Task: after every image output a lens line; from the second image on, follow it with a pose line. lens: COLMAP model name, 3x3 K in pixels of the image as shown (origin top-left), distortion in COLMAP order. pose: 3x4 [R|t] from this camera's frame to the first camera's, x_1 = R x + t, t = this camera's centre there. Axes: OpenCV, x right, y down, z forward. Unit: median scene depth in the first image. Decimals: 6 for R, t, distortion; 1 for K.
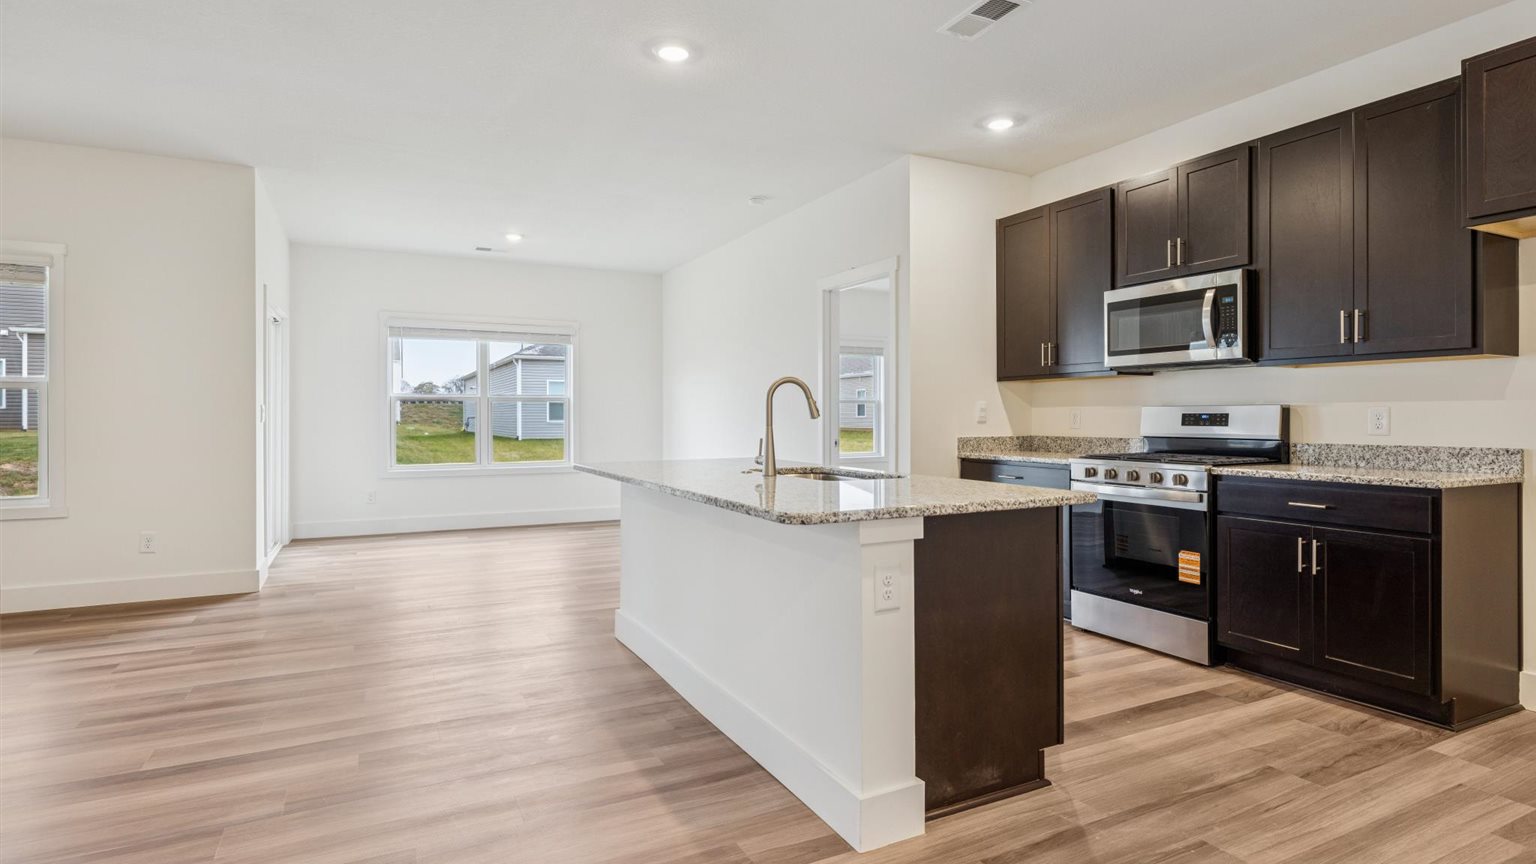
lens RADIAL K [[776.7, 0, 768.8], [0, 776.7, 424.1], [0, 0, 1]] dist [-0.001749, 0.000673]
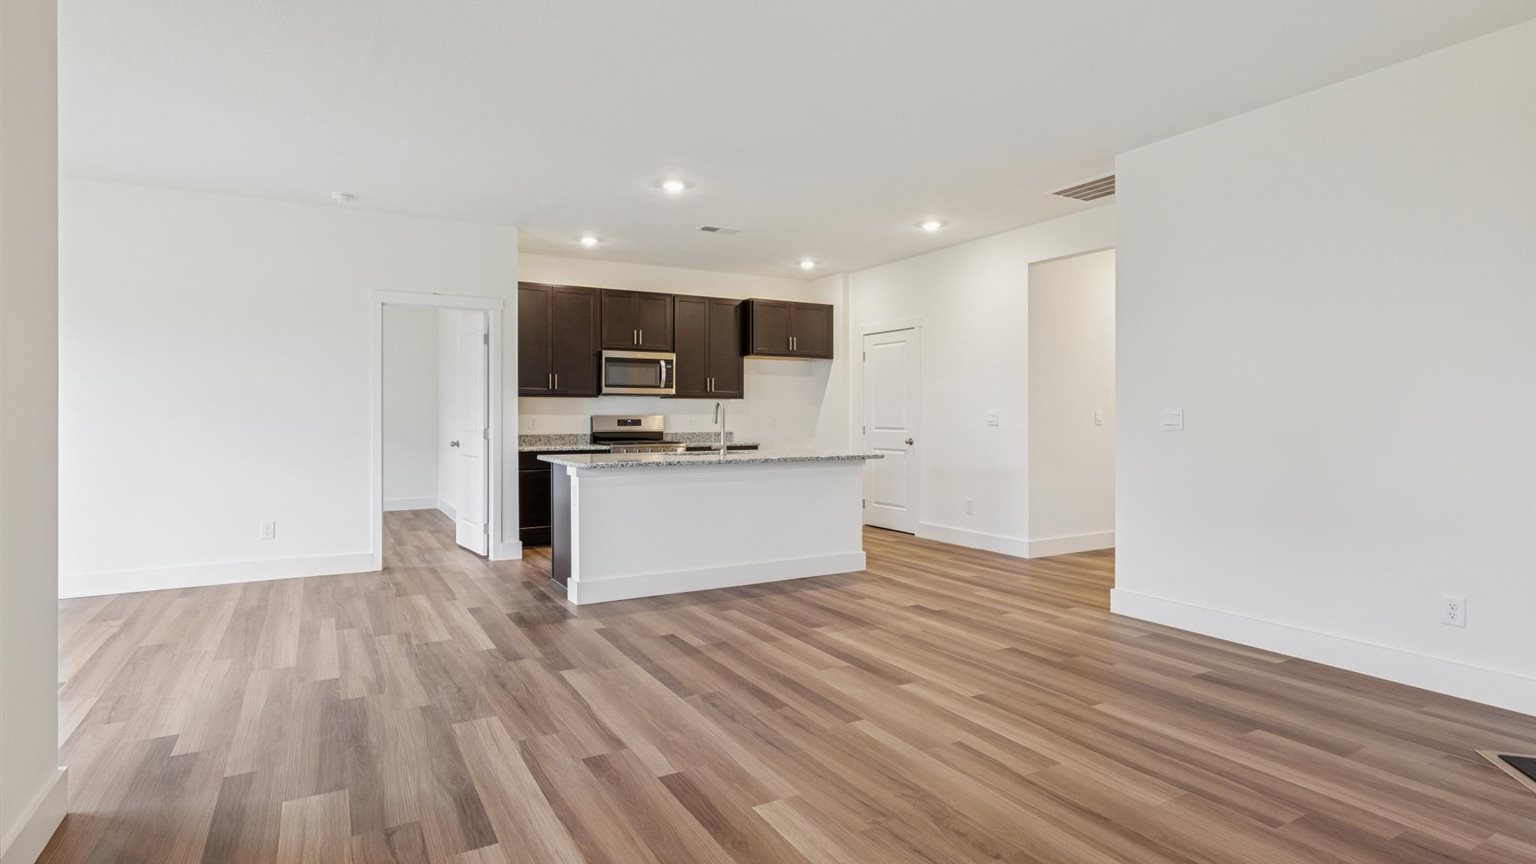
lens RADIAL K [[776.7, 0, 763.5], [0, 776.7, 424.4], [0, 0, 1]] dist [-0.001749, 0.000673]
pose [[-0.045202, -0.011527, 0.998911, -1.143035], [0.011040, 0.999867, 0.012037, -0.017021], [-0.998917, 0.011572, -0.045069, 0.614096]]
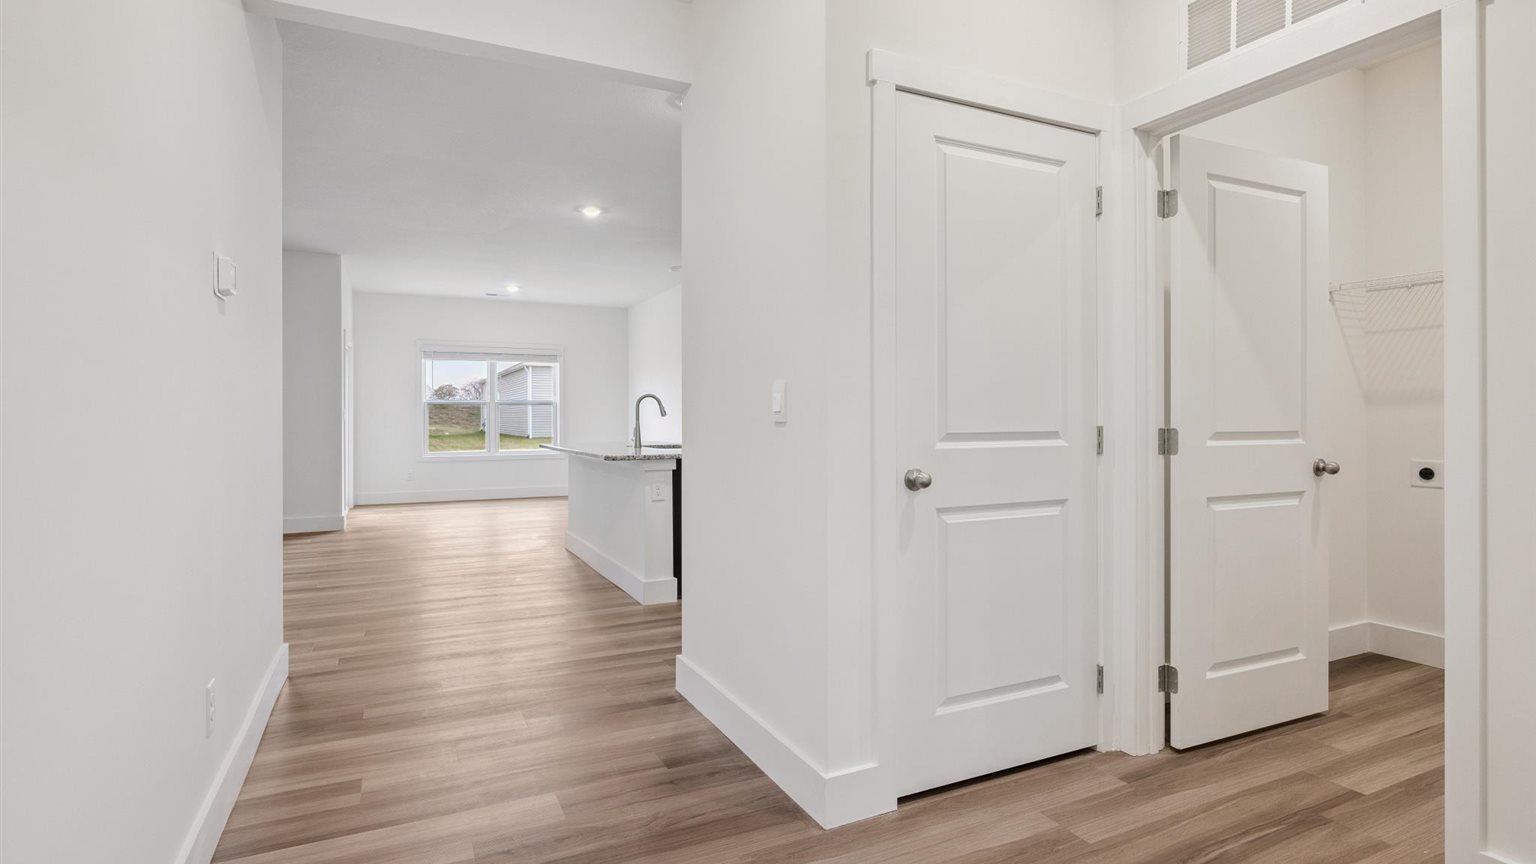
lens RADIAL K [[776.7, 0, 770.6], [0, 776.7, 413.8], [0, 0, 1]] dist [-0.001749, 0.000673]
pose [[0.999816, -0.003540, -0.018847, 0.213654], [0.003280, 0.999900, -0.013790, 0.008174], [0.018894, 0.013725, 0.999727, -0.511356]]
